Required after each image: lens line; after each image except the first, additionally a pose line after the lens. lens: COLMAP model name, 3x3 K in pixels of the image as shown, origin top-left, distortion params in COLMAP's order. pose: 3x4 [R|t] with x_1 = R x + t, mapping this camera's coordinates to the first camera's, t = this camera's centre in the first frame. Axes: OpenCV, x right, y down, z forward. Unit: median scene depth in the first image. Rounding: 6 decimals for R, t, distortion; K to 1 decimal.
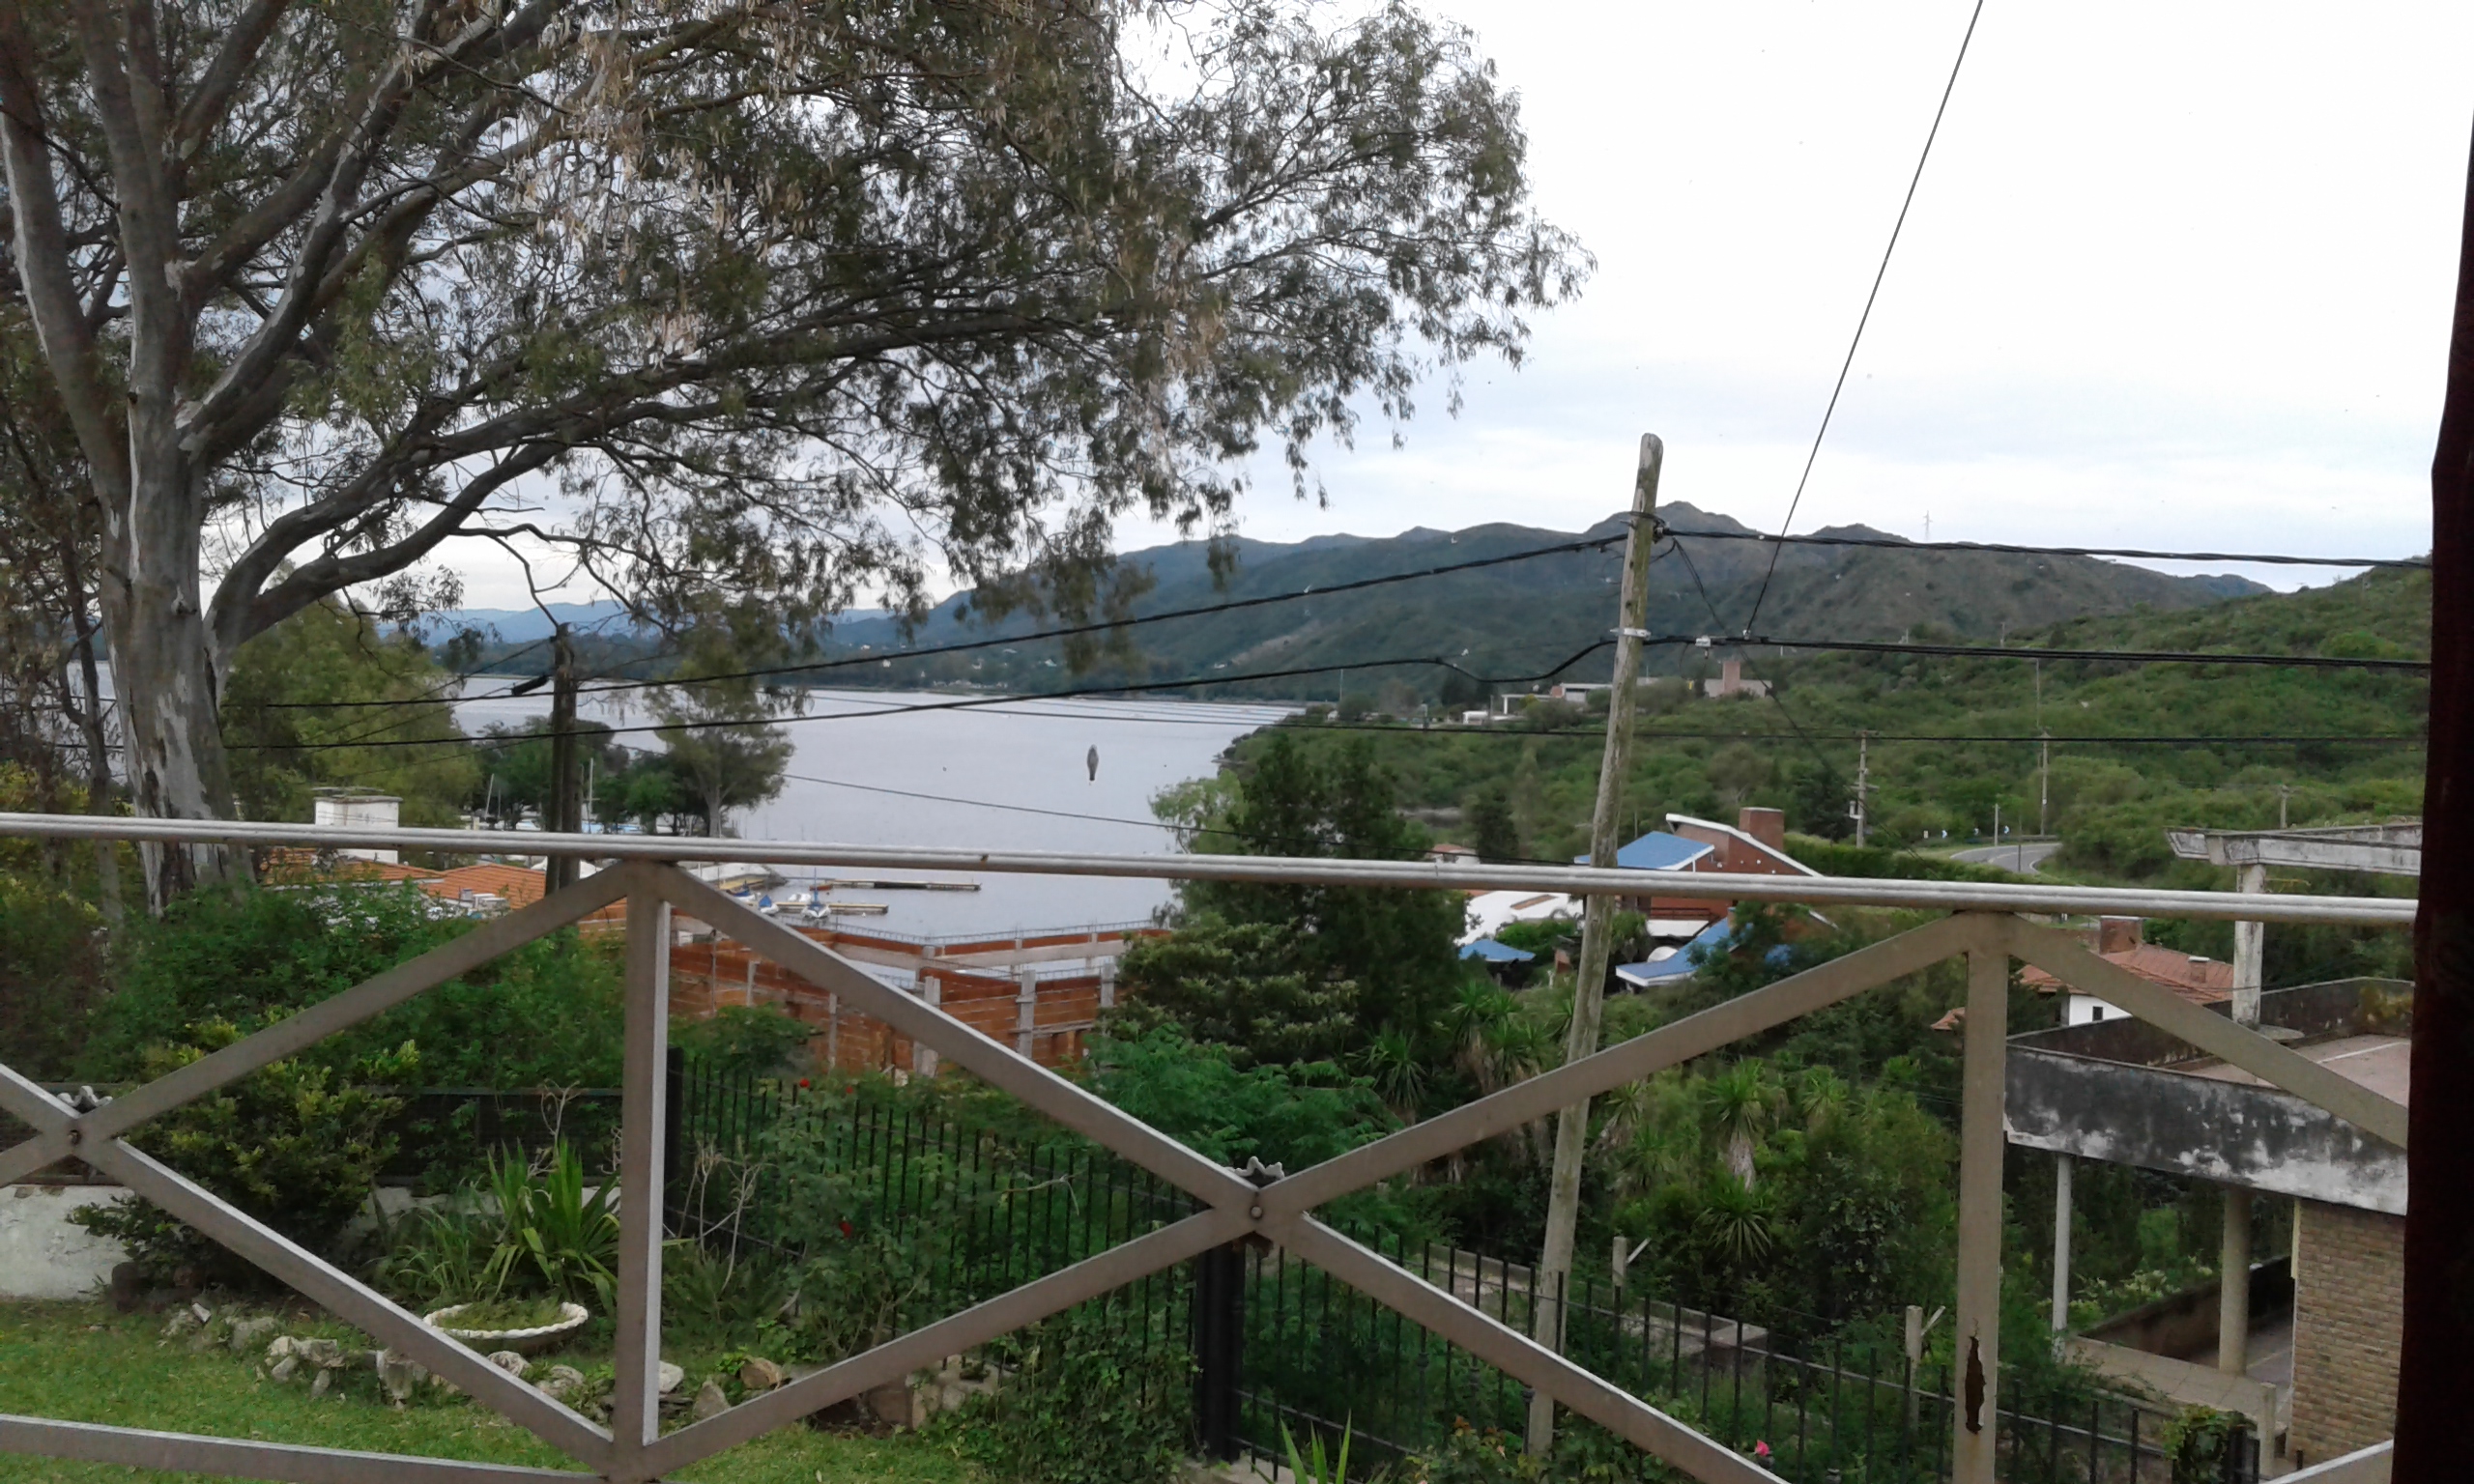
lens RADIAL K [[2258.1, 0, 1237.0], [0, 2258.1, 742.0], [0, 0, 1]] dist [0.090645, -0.253645]
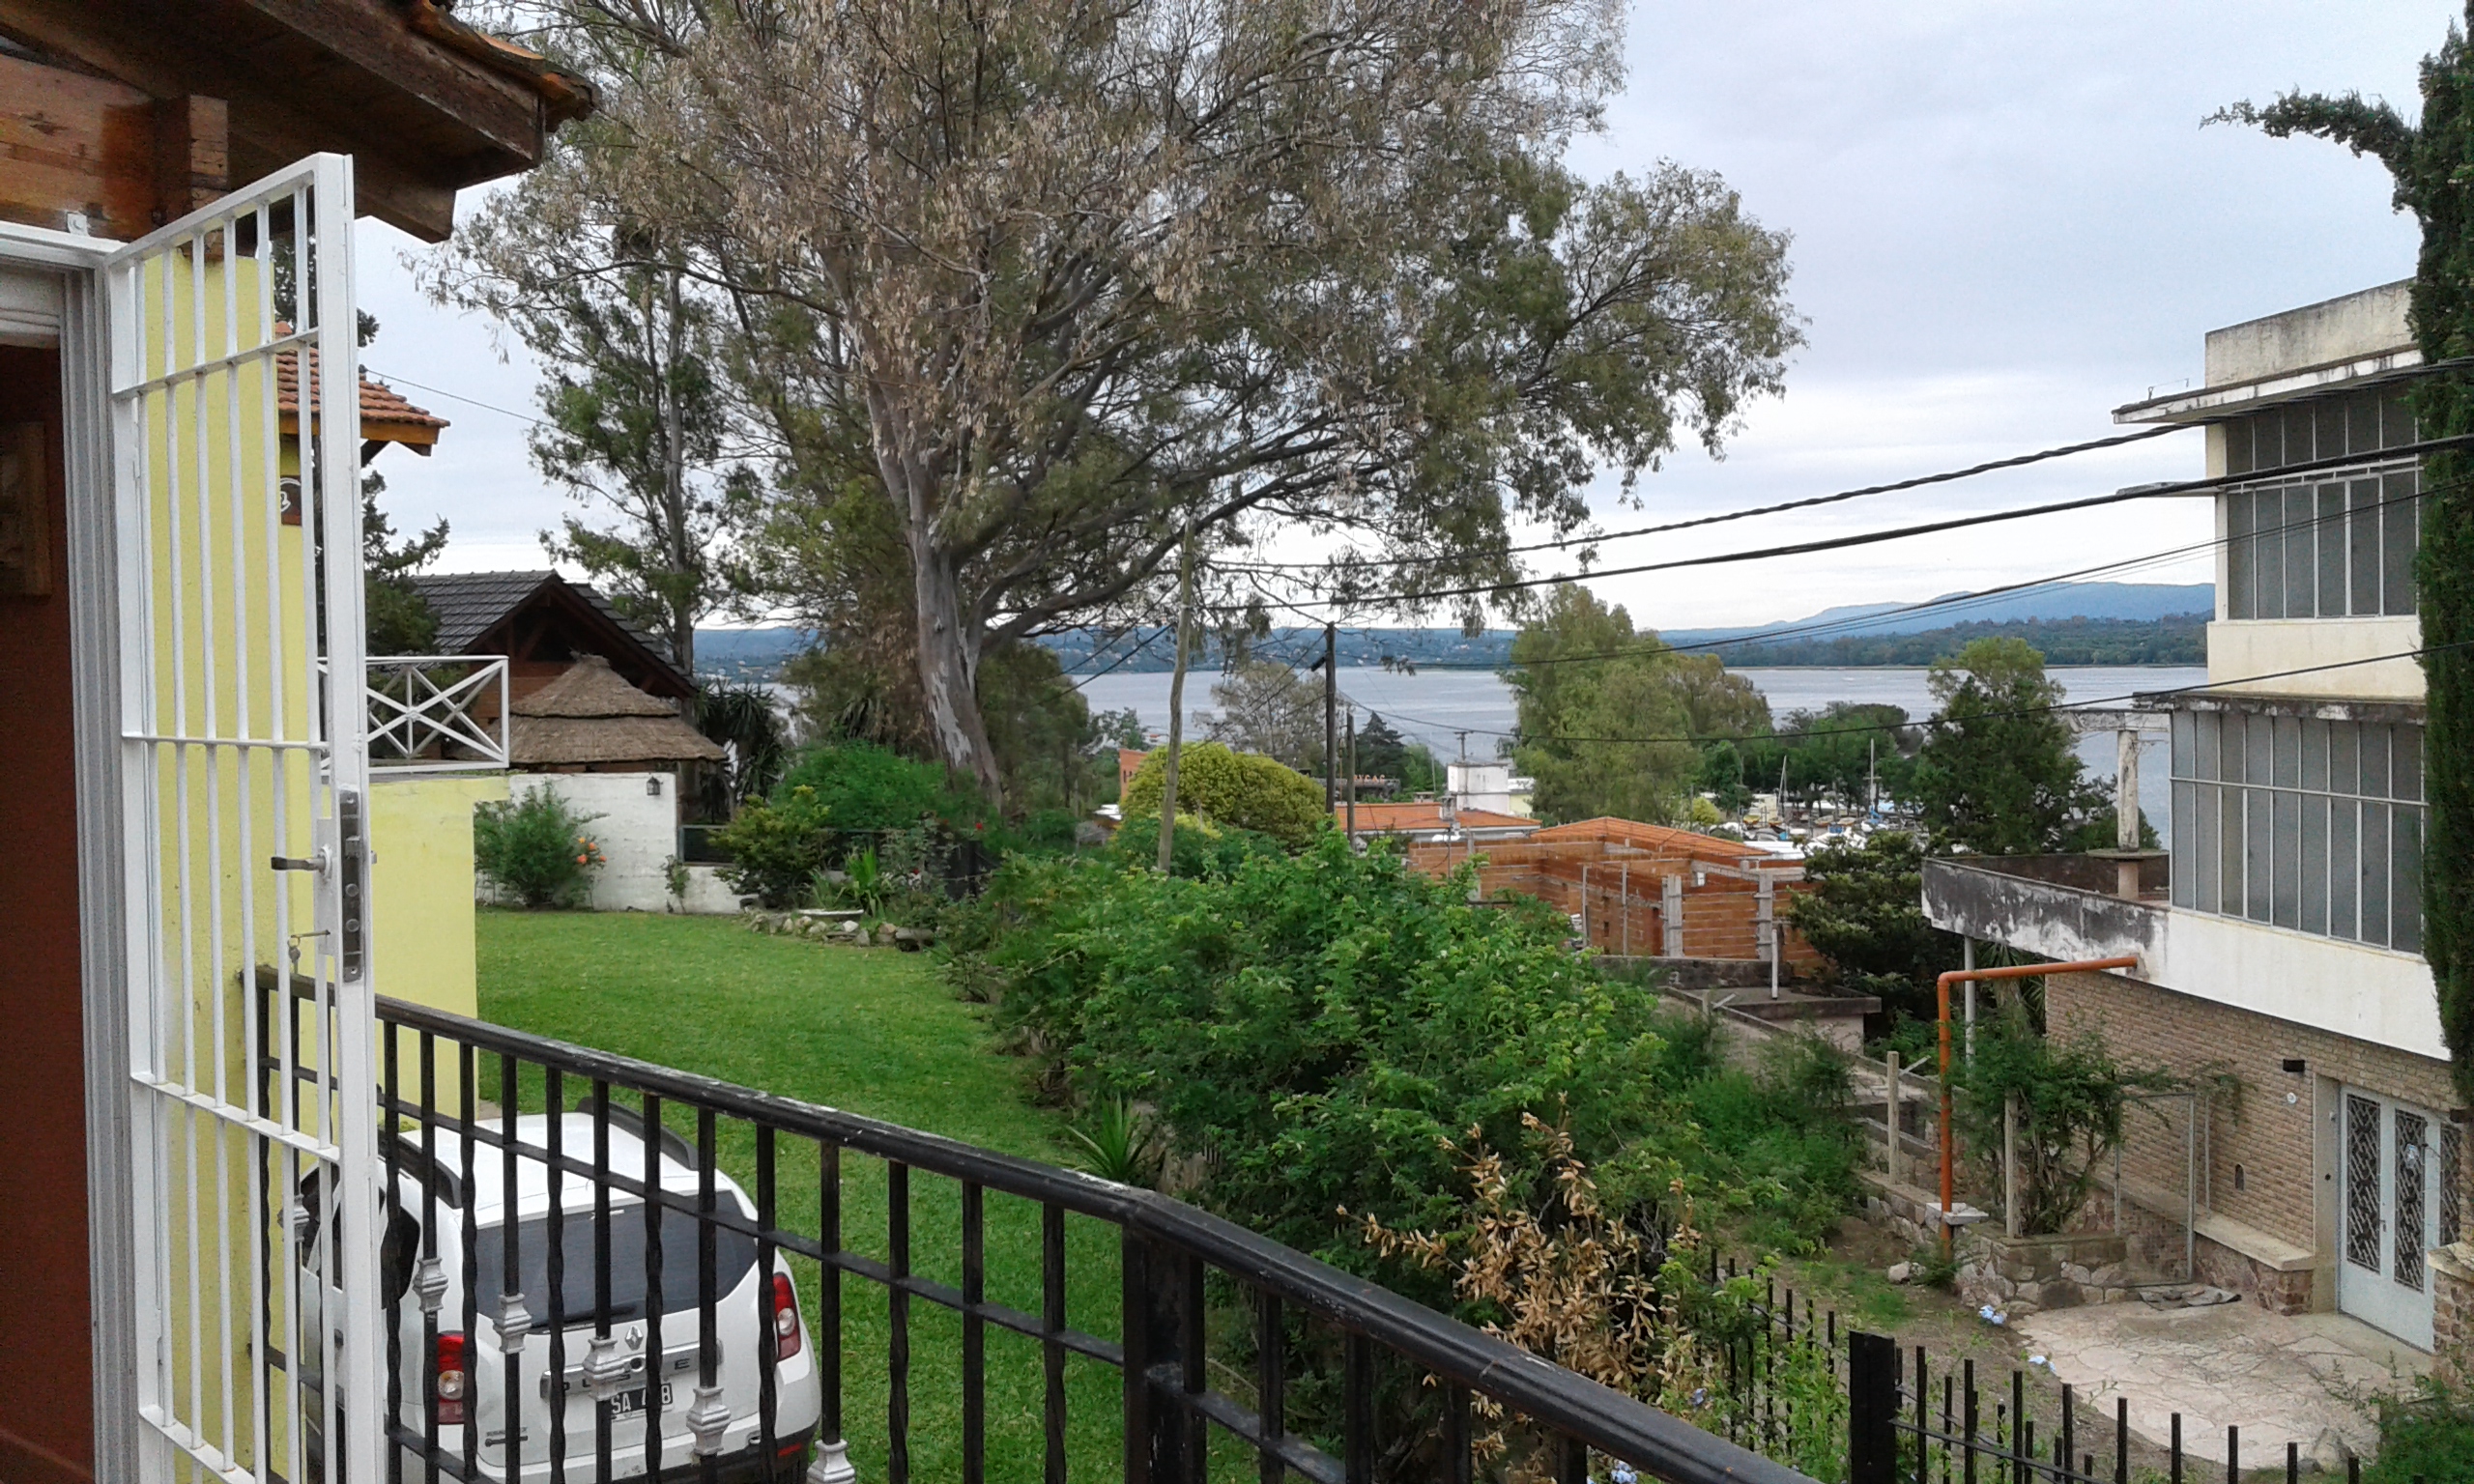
lens RADIAL K [[2258.1, 0, 1237.0], [0, 2258.1, 742.0], [0, 0, 1]] dist [0.090645, -0.253645]
pose [[0.827758, -0.028115, -0.560380, 0.815923], [0.030636, 0.999519, -0.004894, 0.055294], [0.560248, -0.013117, 0.828221, -0.449898]]
